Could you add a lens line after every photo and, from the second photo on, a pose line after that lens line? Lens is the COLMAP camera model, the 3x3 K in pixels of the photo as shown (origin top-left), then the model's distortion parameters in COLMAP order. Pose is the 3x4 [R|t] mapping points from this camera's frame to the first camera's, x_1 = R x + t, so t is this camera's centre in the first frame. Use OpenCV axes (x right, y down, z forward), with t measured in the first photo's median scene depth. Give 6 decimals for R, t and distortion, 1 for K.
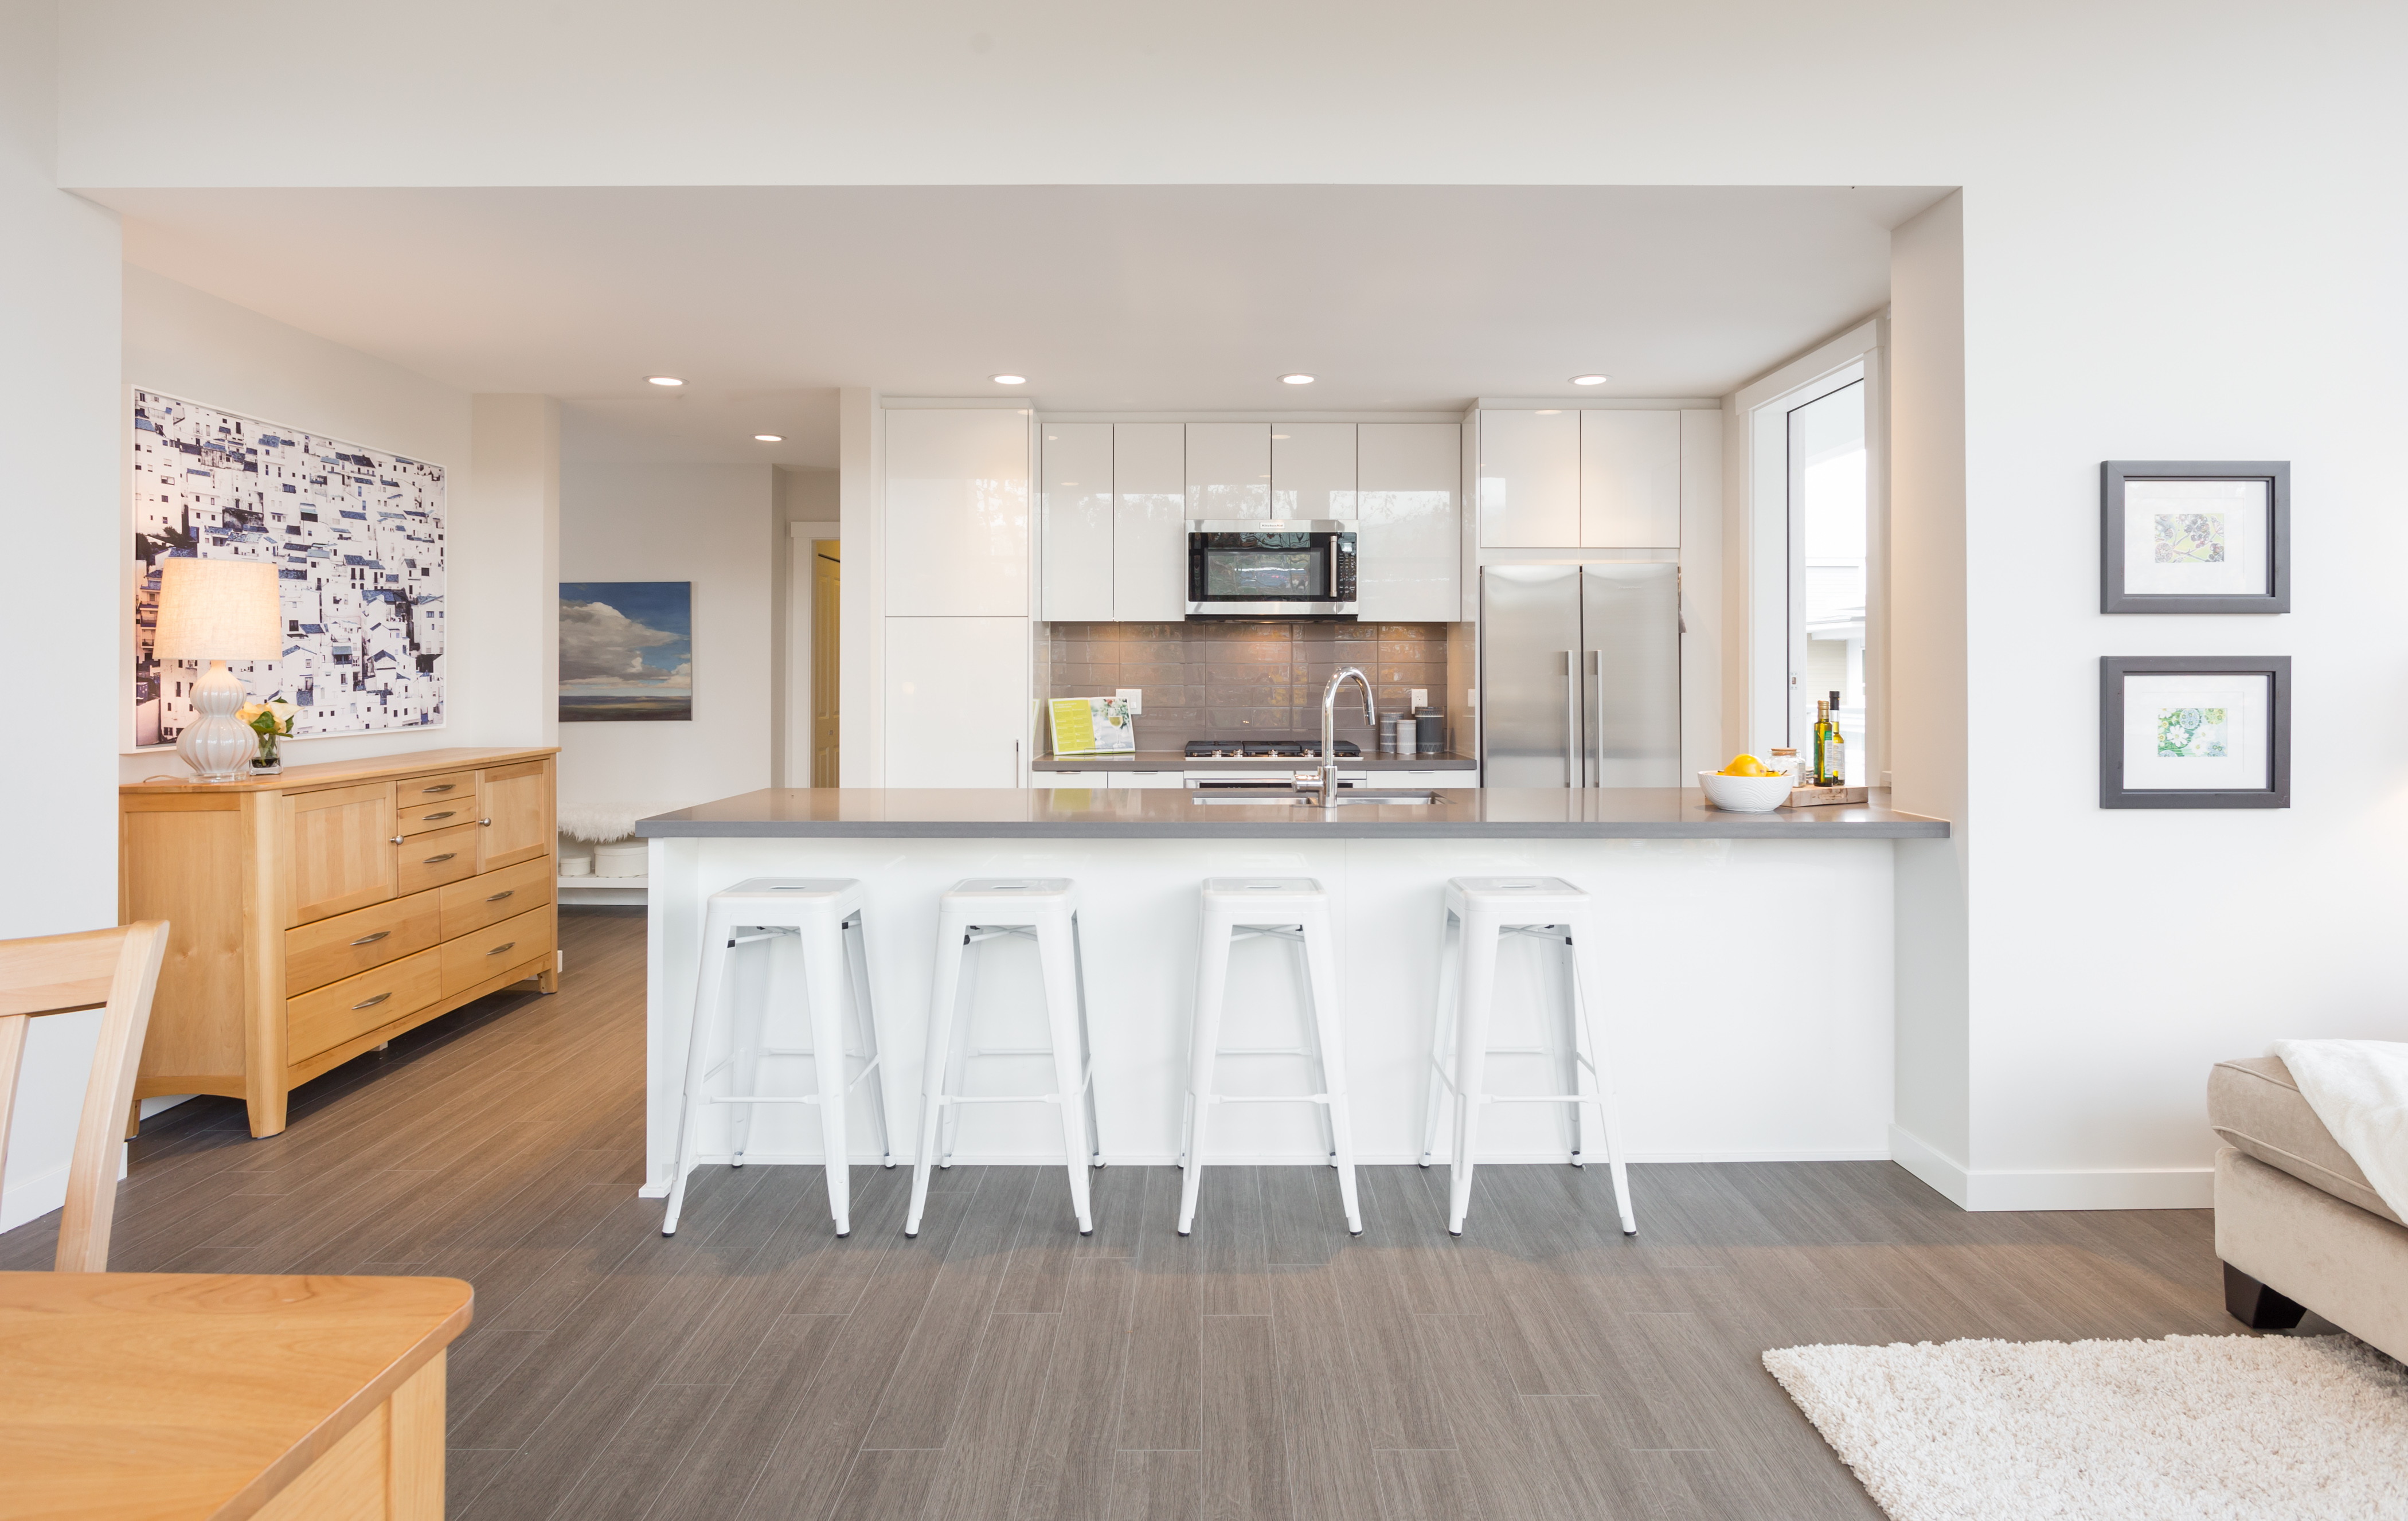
lens RADIAL K [[1271.2, 0, 1206.5], [0, 1271.2, 703.4], [0, 0, 1]] dist [-0.001190, -0.000793]
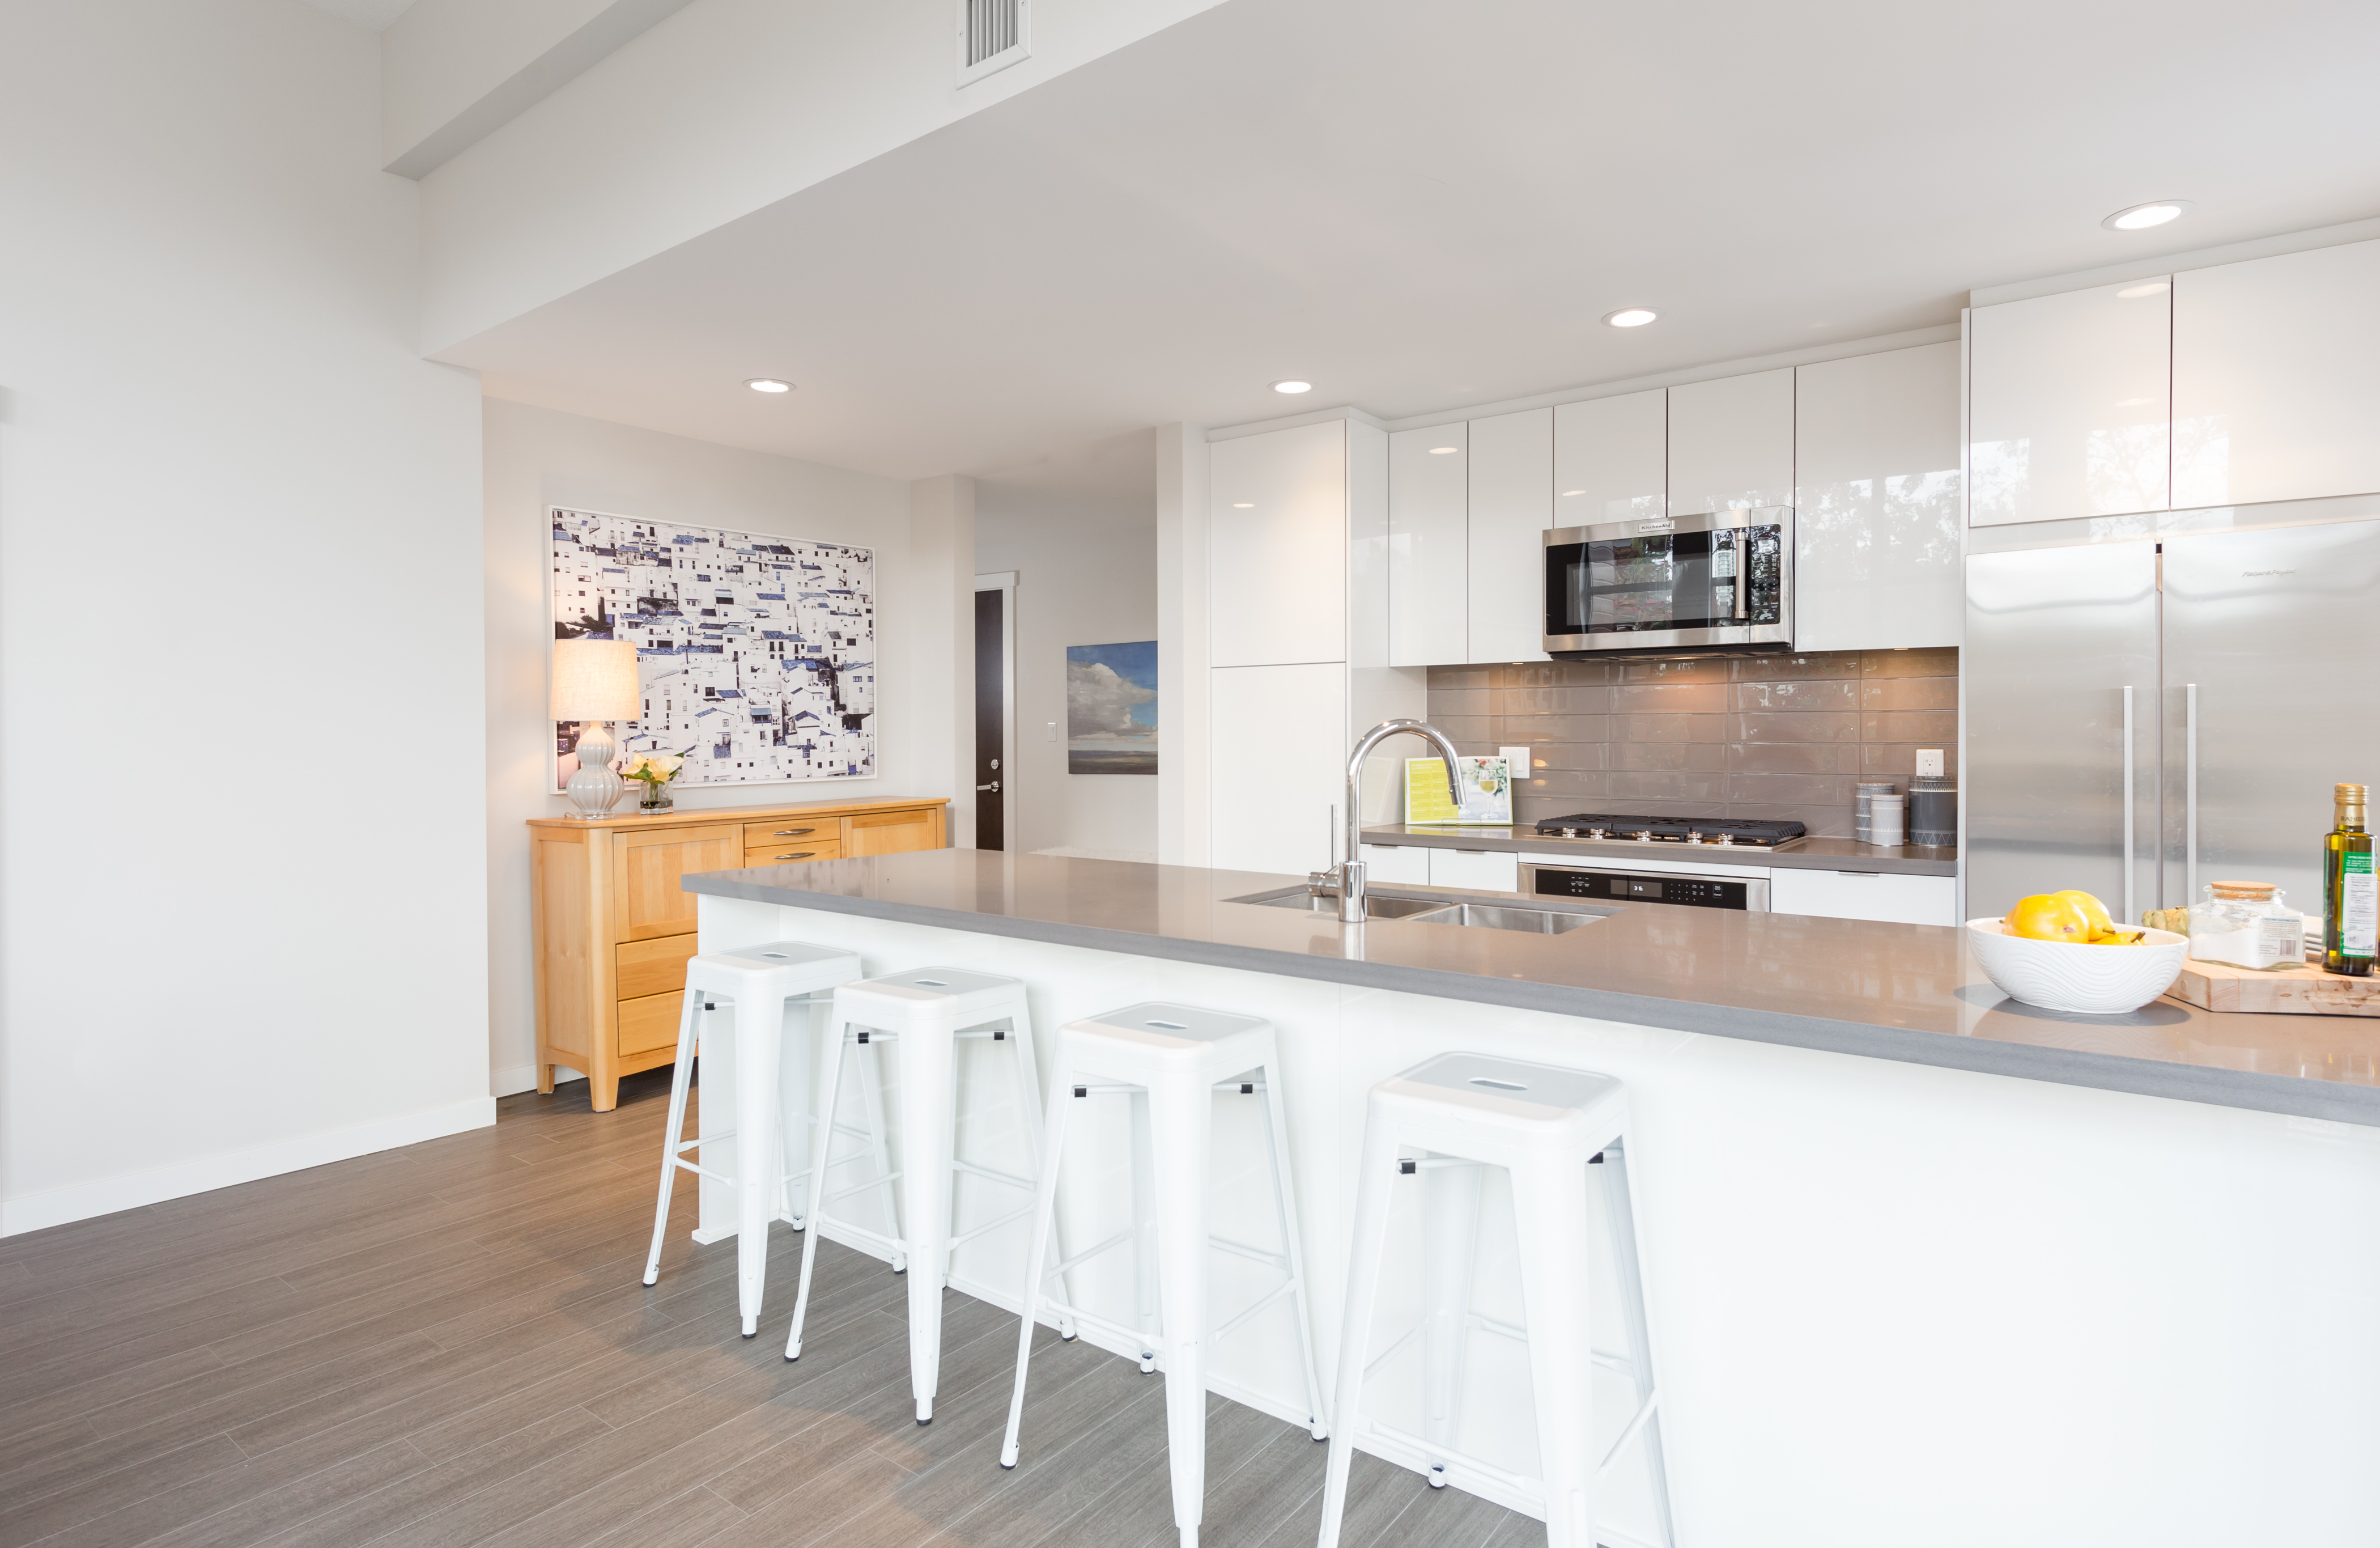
lens RADIAL K [[1249.5, 0, 1190.0], [0, 1249.5, 774.0], [0, 0, 1]] dist [-0.000505, -0.000506]
pose [[0.790249, 0.018634, -0.612502, 0.352096], [-0.010157, 0.999799, 0.017311, -0.007740], [0.612701, -0.007459, 0.790279, 0.323128]]
